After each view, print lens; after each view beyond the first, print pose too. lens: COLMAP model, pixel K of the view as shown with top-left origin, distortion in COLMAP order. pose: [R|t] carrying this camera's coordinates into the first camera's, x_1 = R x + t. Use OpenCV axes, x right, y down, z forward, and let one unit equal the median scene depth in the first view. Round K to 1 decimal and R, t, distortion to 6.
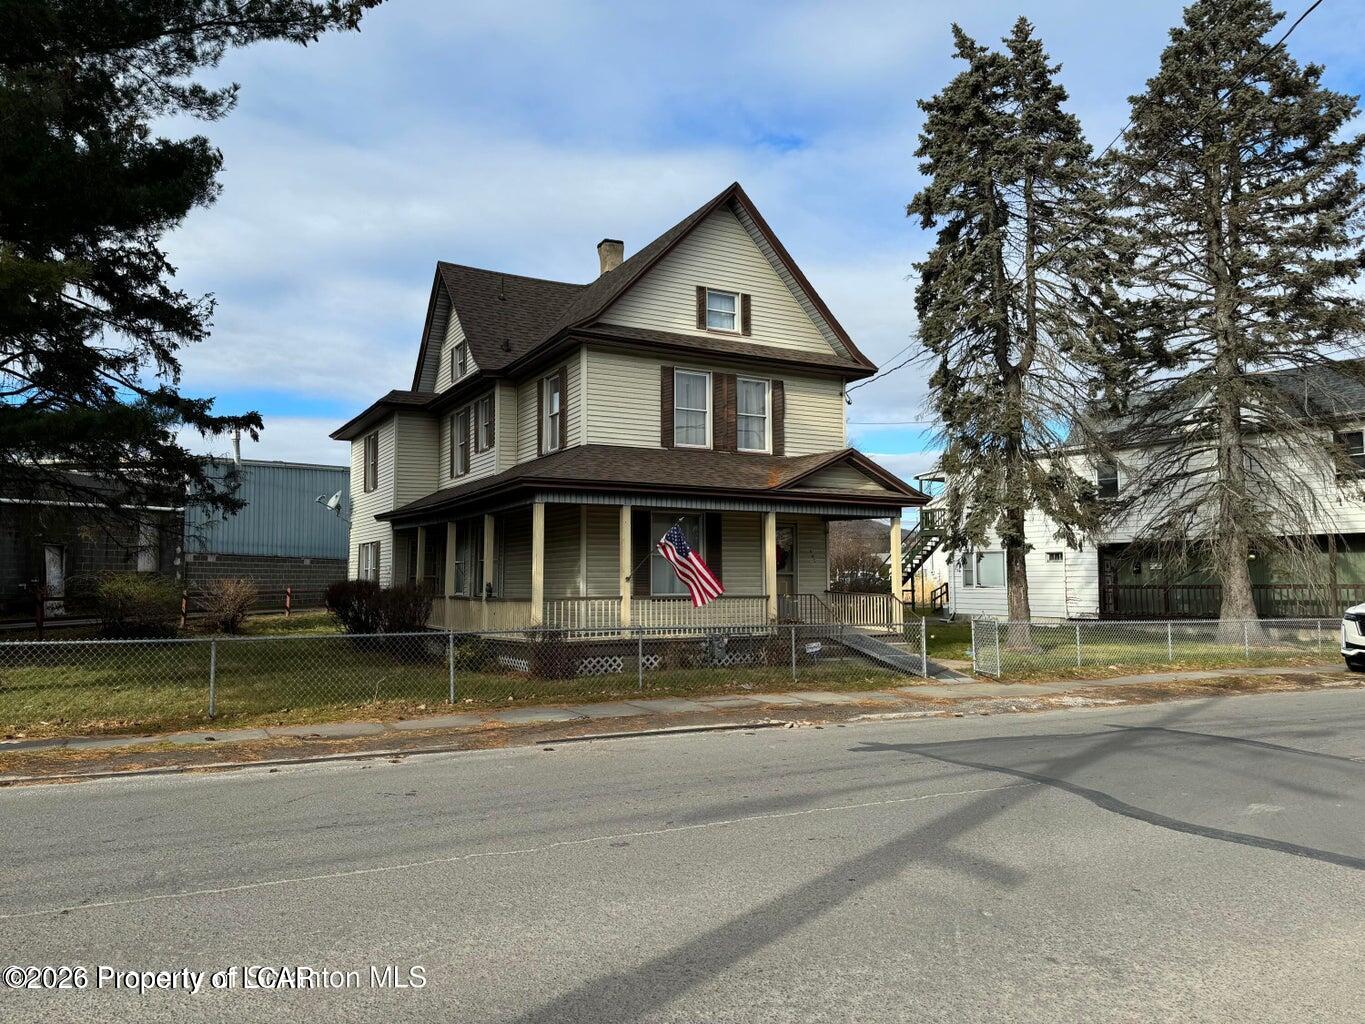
lens RADIAL K [[946.4, 0, 680.7], [0, 946.4, 505.0], [0, 0, 1]] dist [0.099946, -0.128691]
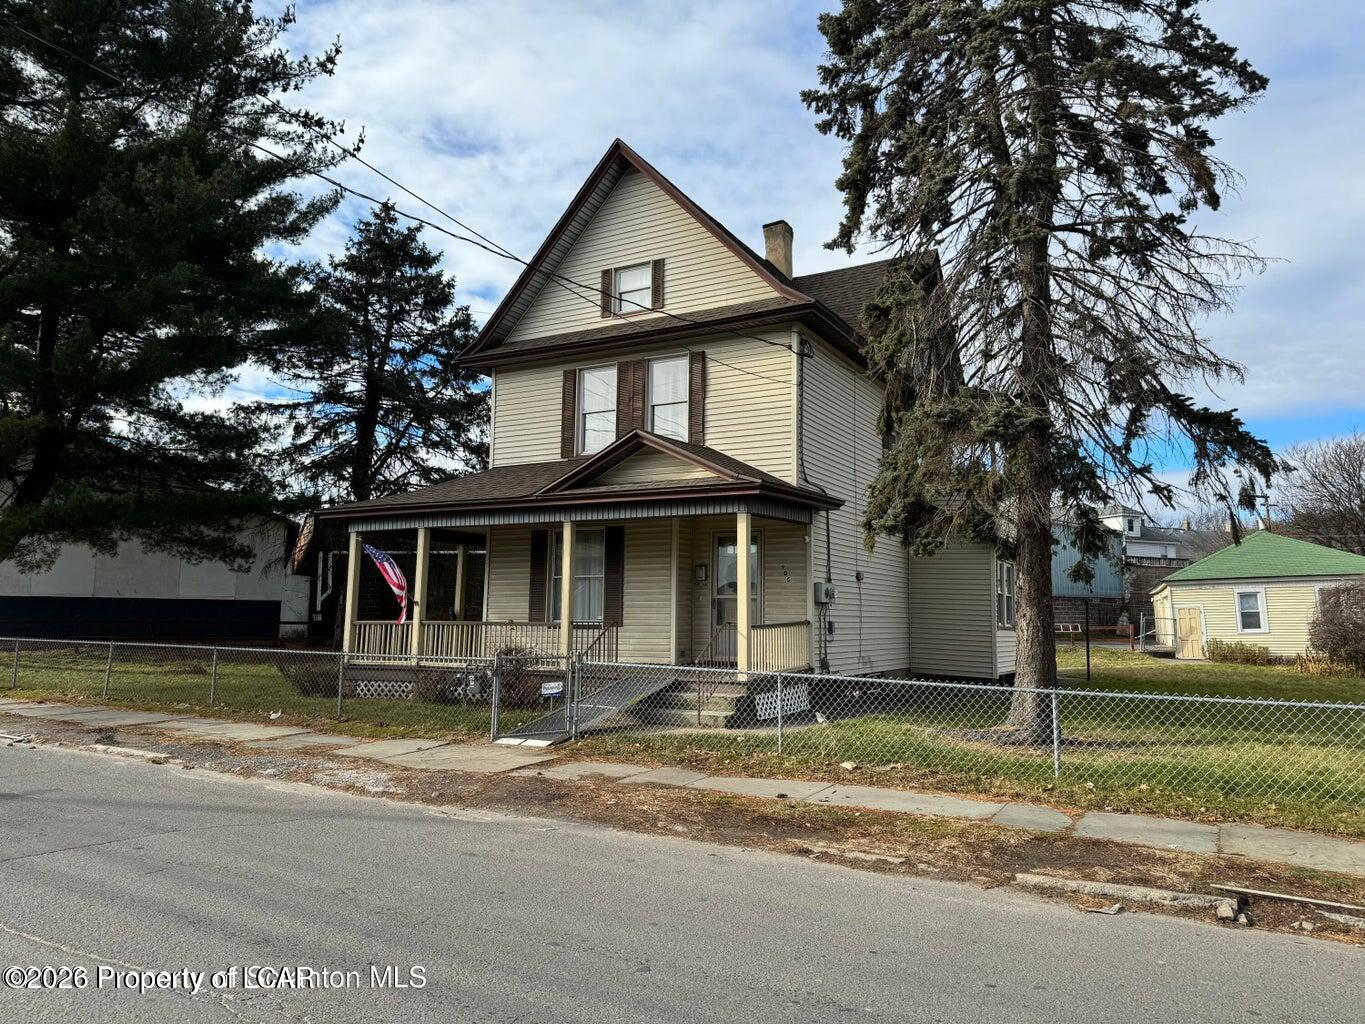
lens RADIAL K [[939.0, 0, 682.8], [0, 939.0, 490.3], [0, 0, 1]] dist [0.003546, -0.002556]
pose [[0.541858, -0.105626, -0.833806, 0.760803], [0.054906, 0.994401, -0.090289, 0.054265], [0.838675, 0.003142, 0.544624, 0.589385]]
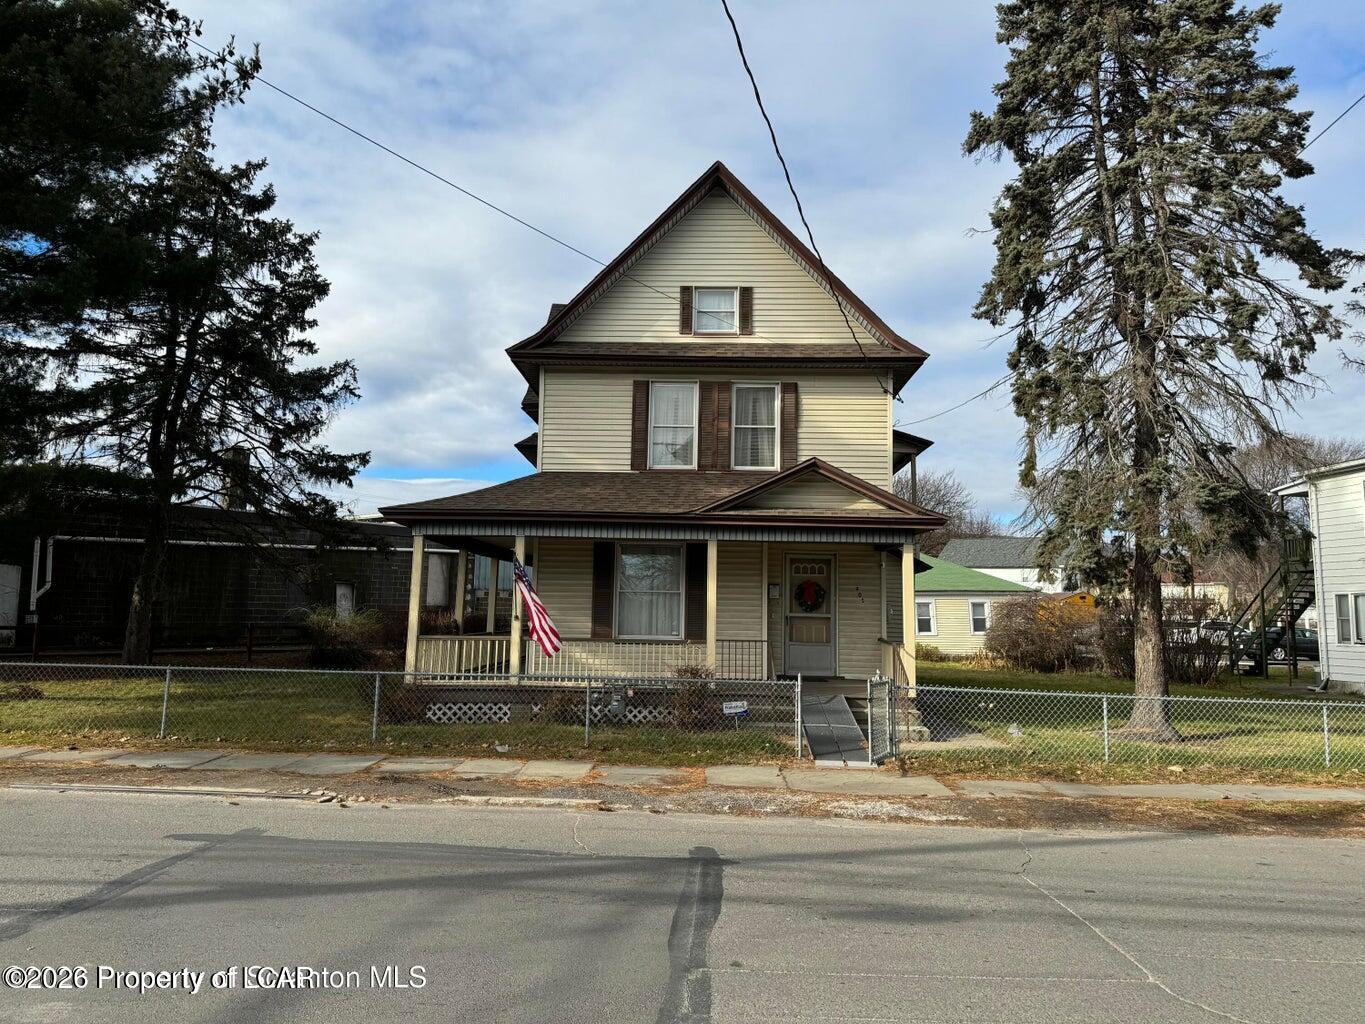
lens RADIAL K [[950.3, 0, 681.5], [0, 950.3, 496.9], [0, 0, 1]] dist [0.001891, -0.001041]
pose [[0.863924, -0.045904, -0.501525, 0.450446], [0.019411, 0.998132, -0.057921, 0.015506], [0.503247, 0.040305, 0.863202, 0.247067]]
